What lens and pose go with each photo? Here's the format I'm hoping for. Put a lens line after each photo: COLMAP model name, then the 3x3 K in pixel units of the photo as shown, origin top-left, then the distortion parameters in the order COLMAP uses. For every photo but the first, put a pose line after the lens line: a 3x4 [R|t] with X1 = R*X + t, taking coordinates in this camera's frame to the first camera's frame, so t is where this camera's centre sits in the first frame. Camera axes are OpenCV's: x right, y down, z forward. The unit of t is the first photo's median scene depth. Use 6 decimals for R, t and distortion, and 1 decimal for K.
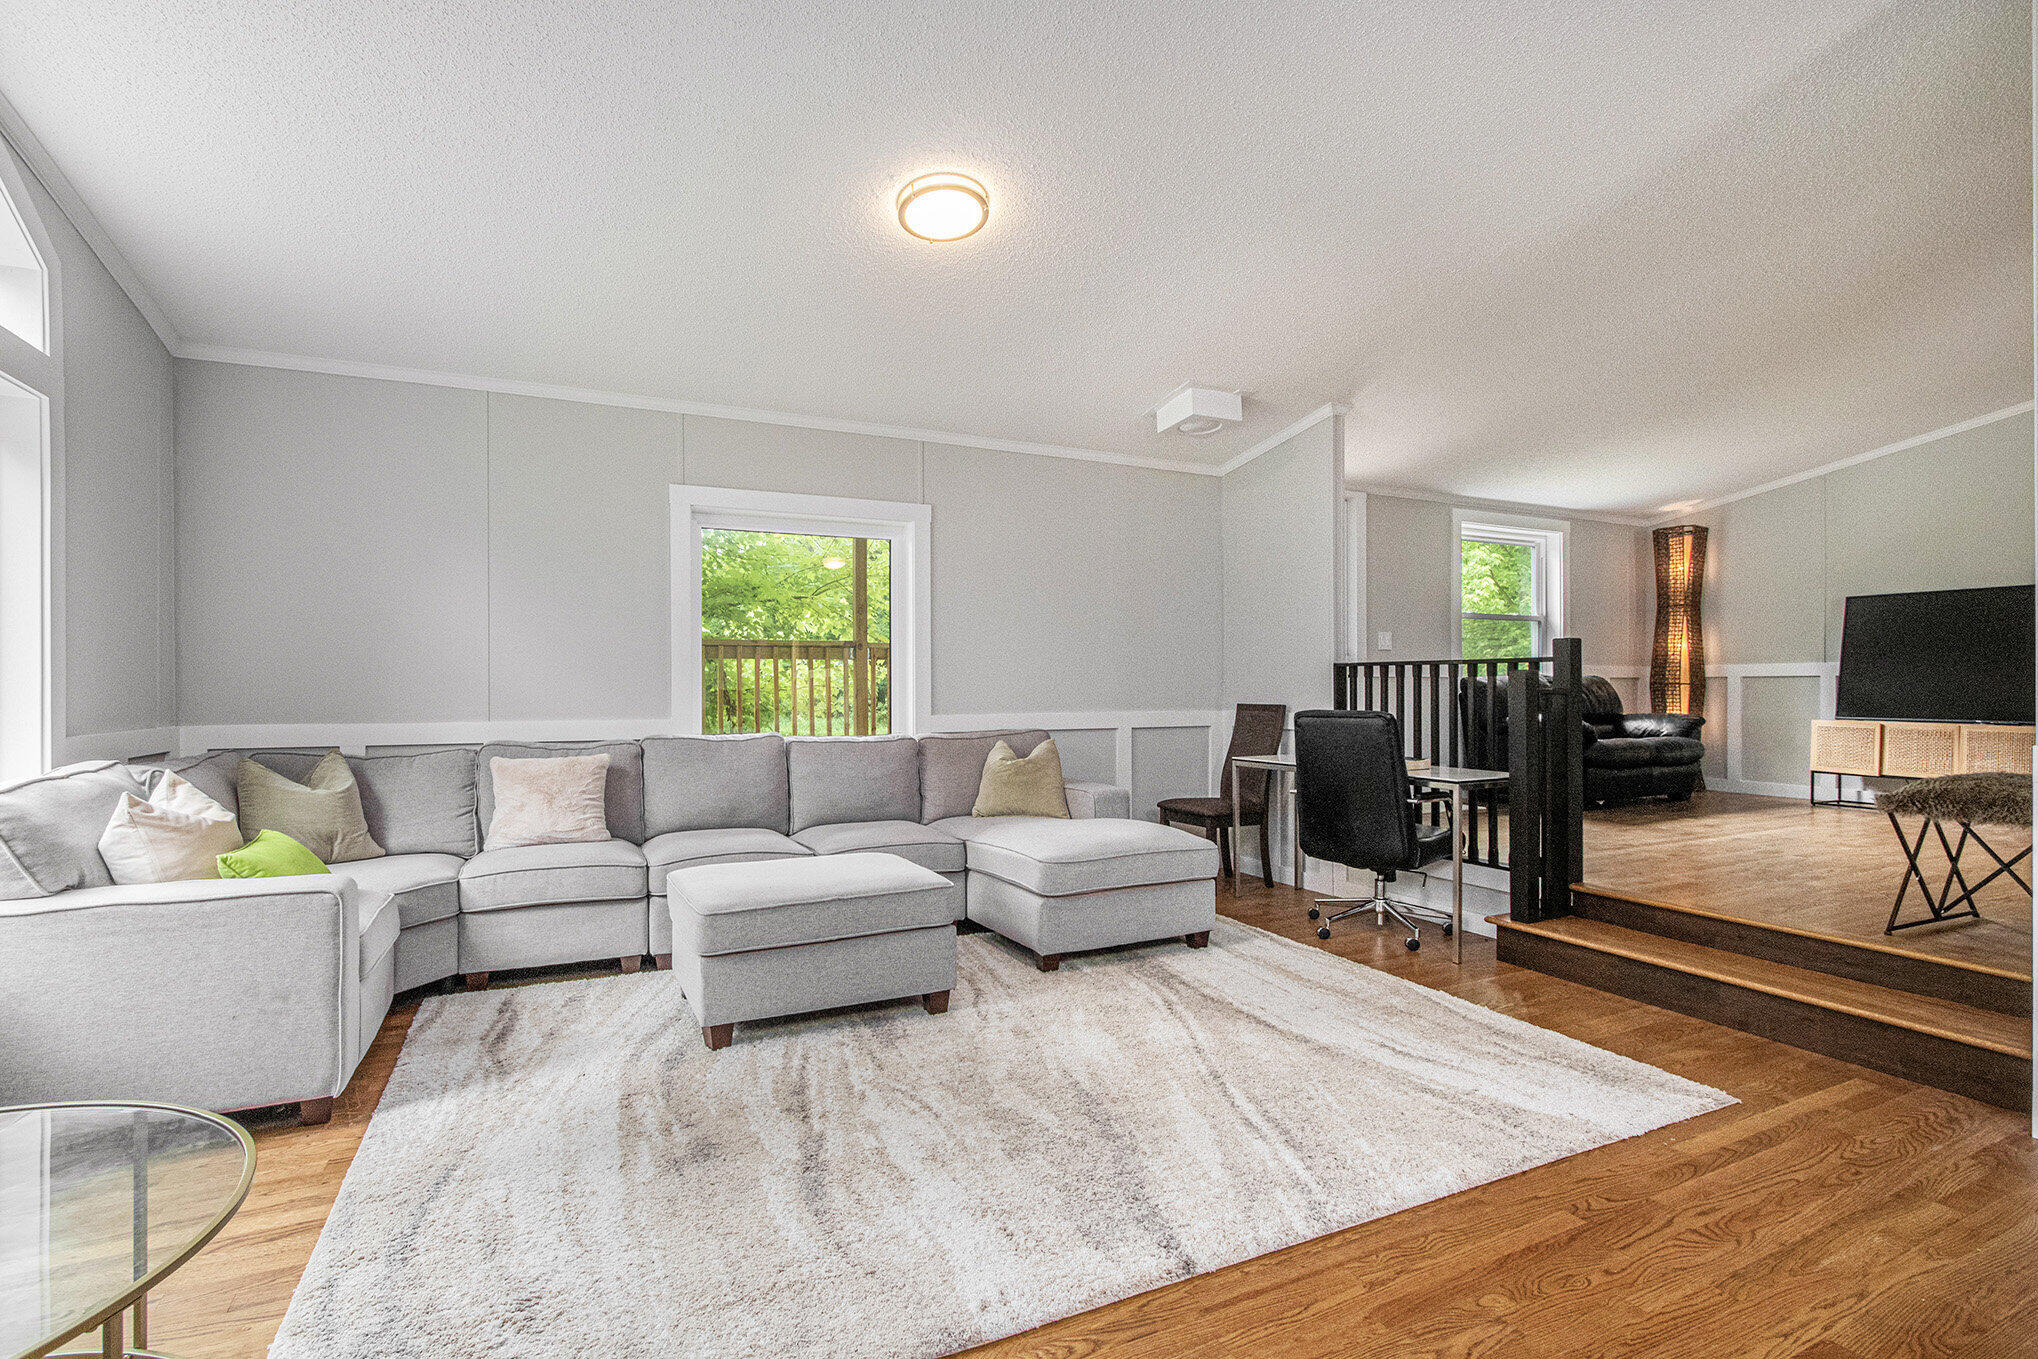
lens RADIAL K [[947.5, 0, 1018.5], [0, 947.5, 680.7], [0, 0, 1]] dist [-0.041174, -0.000727]
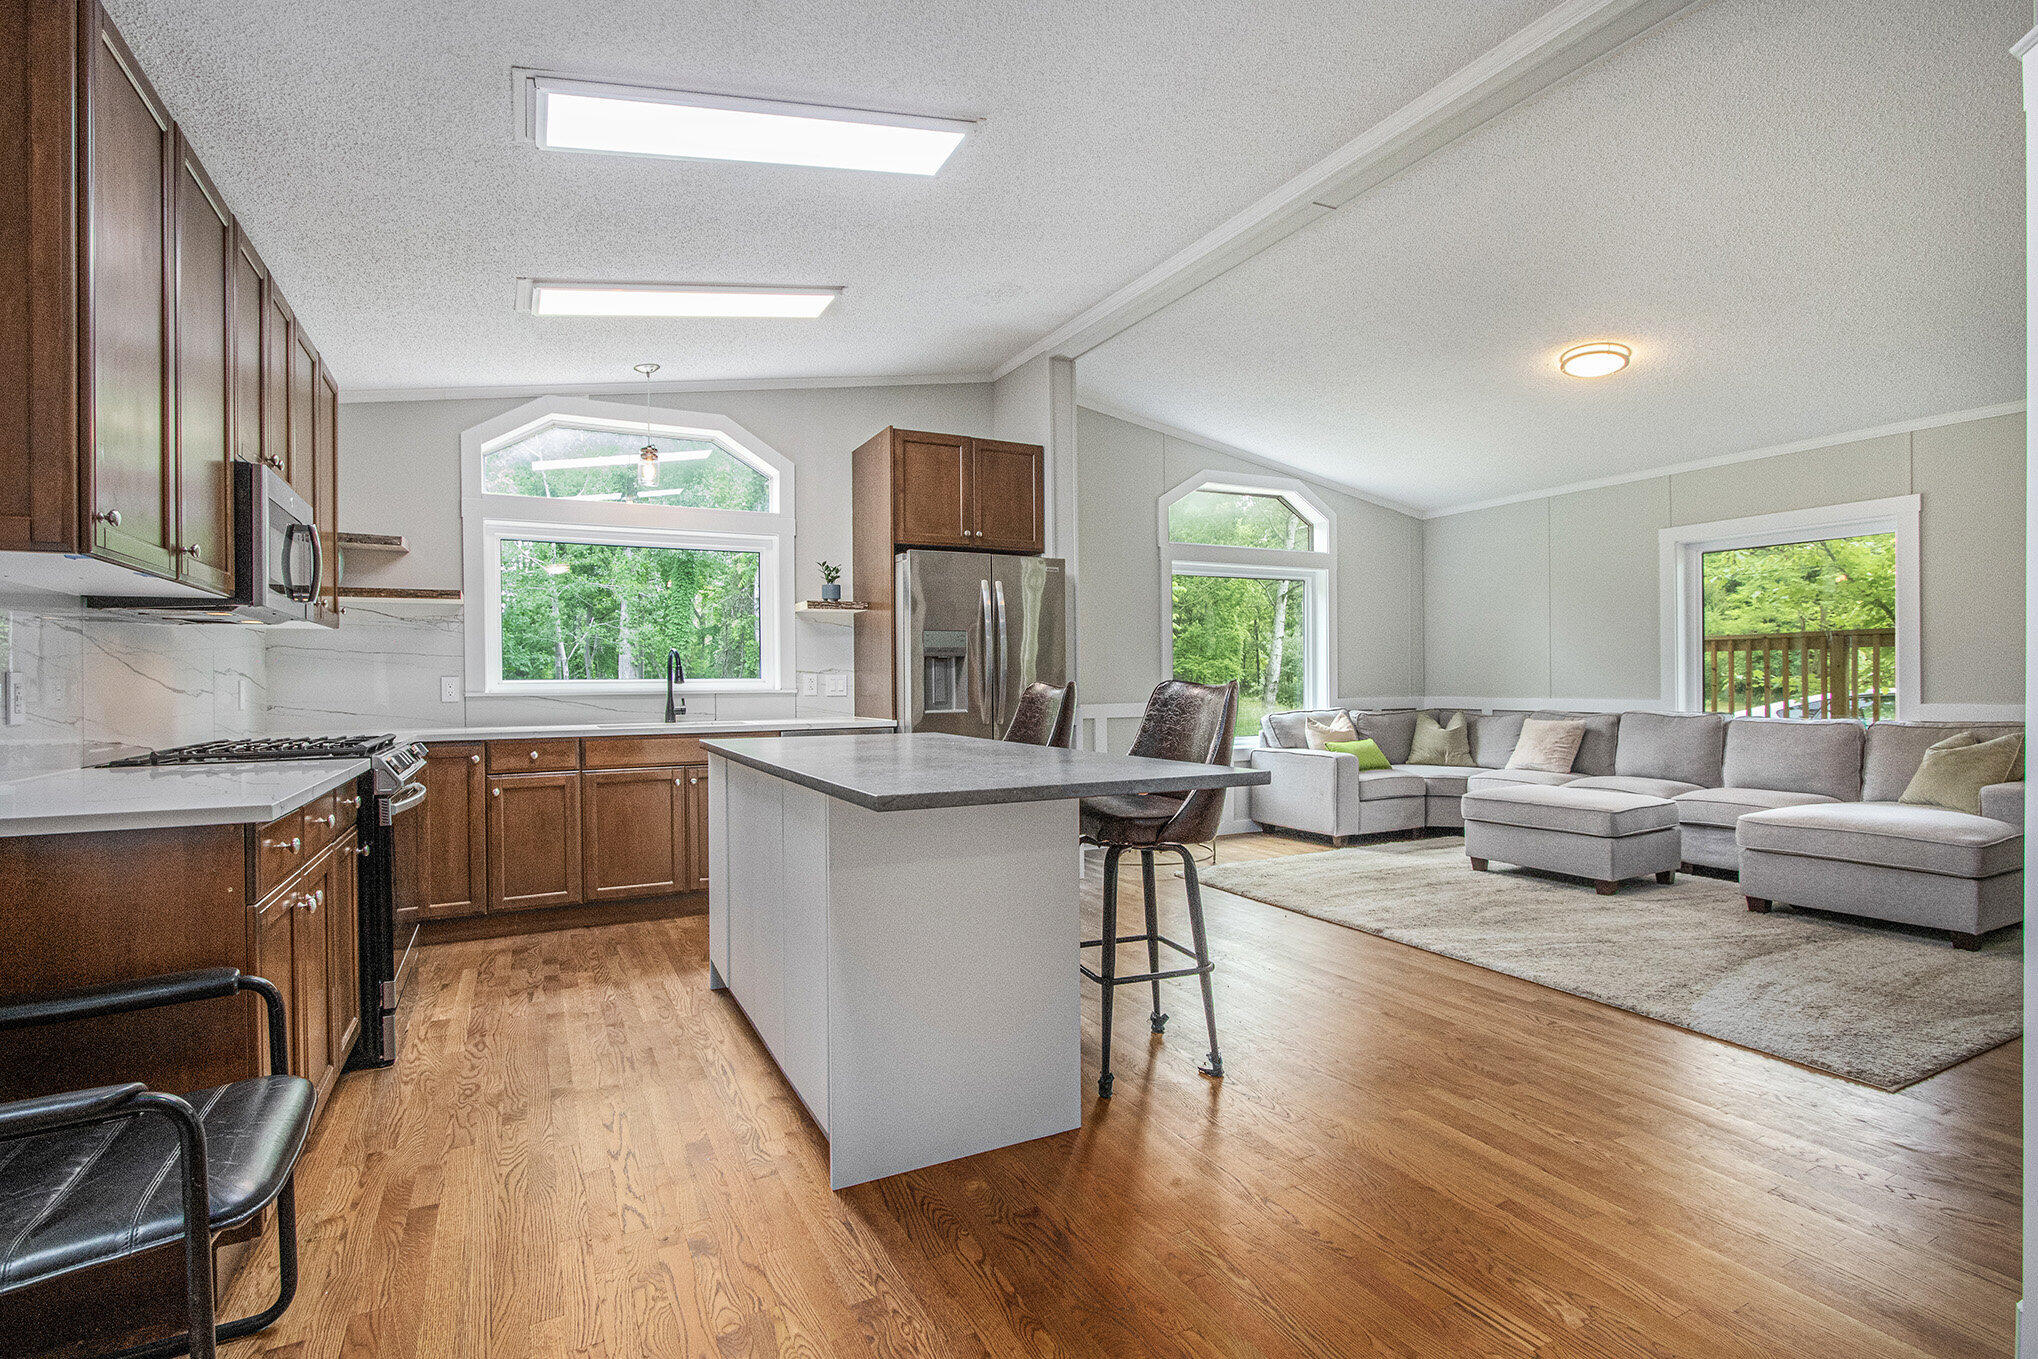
lens RADIAL K [[947.5, 0, 1020.2], [0, 947.5, 683.4], [0, 0, 1]] dist [-0.041174, -0.000727]
pose [[0.035058, 0.008437, -0.999350, 1.056859], [0.009971, 0.999912, 0.008791, -0.004961], [0.999336, -0.010273, 0.034970, 0.016104]]
